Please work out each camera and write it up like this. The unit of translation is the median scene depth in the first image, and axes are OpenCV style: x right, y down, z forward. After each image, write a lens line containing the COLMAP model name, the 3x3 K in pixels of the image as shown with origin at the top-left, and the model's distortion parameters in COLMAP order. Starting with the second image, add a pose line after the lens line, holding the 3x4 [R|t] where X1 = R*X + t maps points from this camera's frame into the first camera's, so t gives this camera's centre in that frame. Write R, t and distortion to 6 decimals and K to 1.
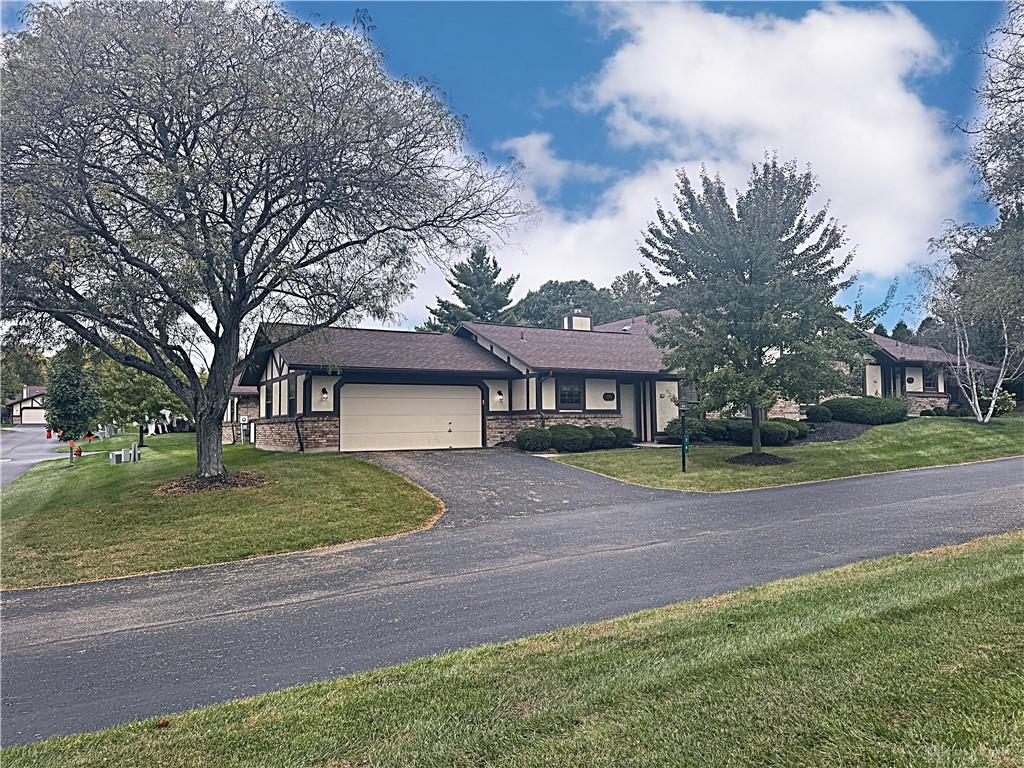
lens RADIAL K [[708.9, 0, 512.0], [0, 708.9, 384.0], [0, 0, 1]] dist [0.054468, 0.001107]
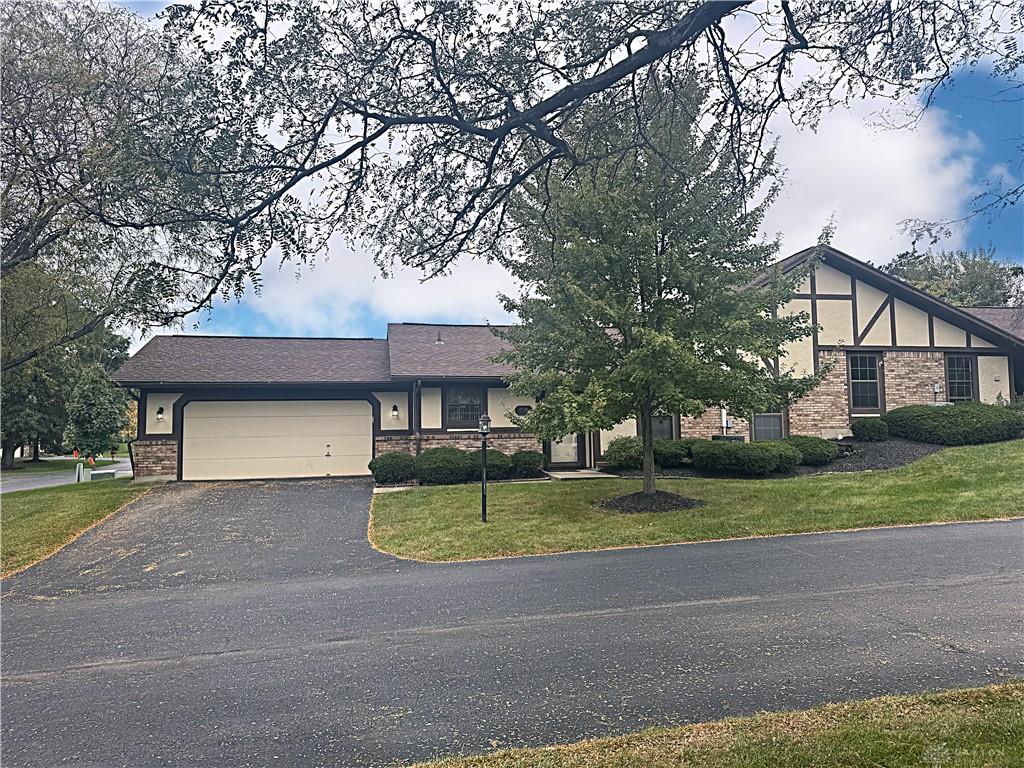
lens RADIAL K [[708.9, 0, 512.0], [0, 708.9, 384.0], [0, 0, 1]] dist [0.054468, 0.001107]
pose [[0.942540, -0.027231, -0.332981, 0.166743], [0.024683, 0.999625, -0.011881, -0.000685], [0.333179, 0.002980, 0.942859, 0.119475]]
